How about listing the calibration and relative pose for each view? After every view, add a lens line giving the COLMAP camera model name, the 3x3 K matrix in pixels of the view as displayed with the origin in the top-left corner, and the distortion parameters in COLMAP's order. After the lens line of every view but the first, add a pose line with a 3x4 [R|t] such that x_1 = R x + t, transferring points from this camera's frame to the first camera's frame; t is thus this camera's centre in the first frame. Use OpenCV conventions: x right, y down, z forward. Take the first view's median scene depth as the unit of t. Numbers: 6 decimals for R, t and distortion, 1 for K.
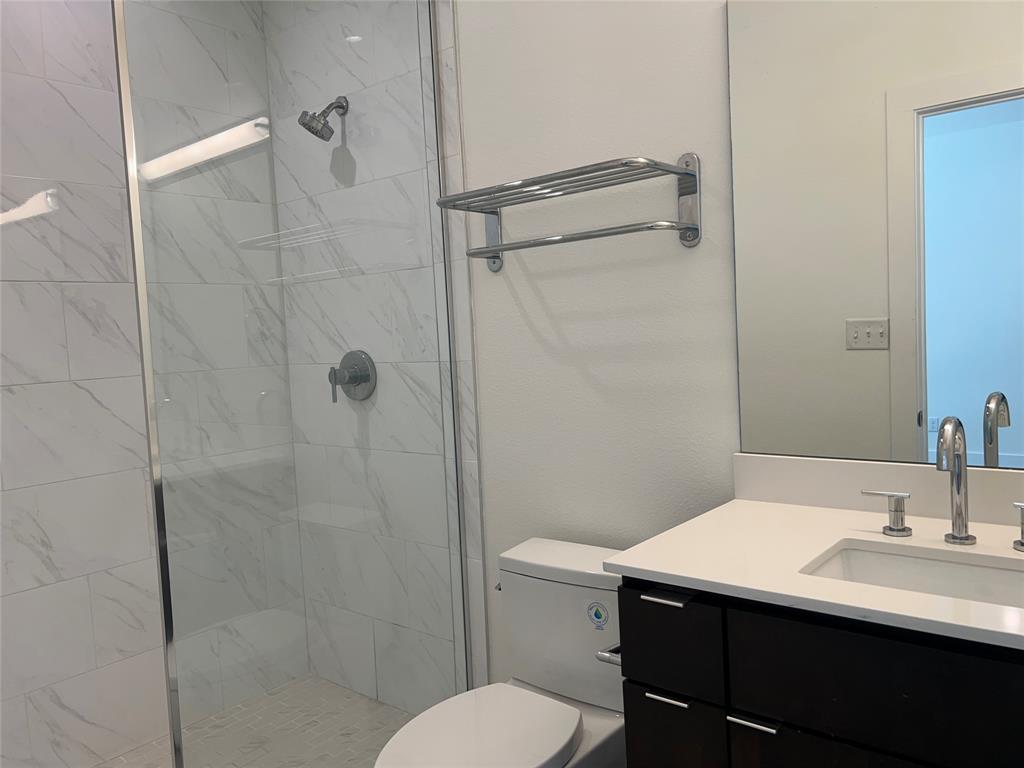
lens RADIAL K [[773.3, 0, 512.0], [0, 773.3, 384.0], [0, 0, 1]] dist [0.003058, 0.000357]
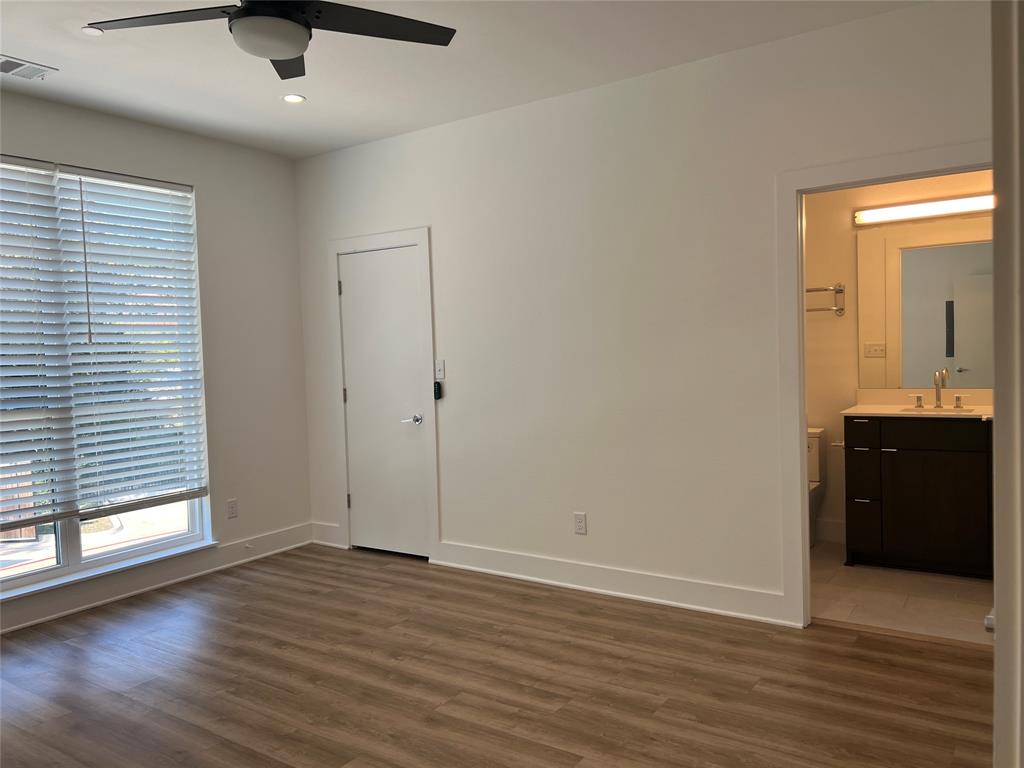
lens RADIAL K [[773.3, 0, 512.0], [0, 773.3, 384.0], [0, 0, 1]] dist [0.003058, 0.000357]
pose [[0.995629, 0.011237, 0.092717, -1.258479], [-0.008994, 0.999658, -0.024575, 0.154721], [-0.092961, 0.023634, 0.995389, -1.739245]]
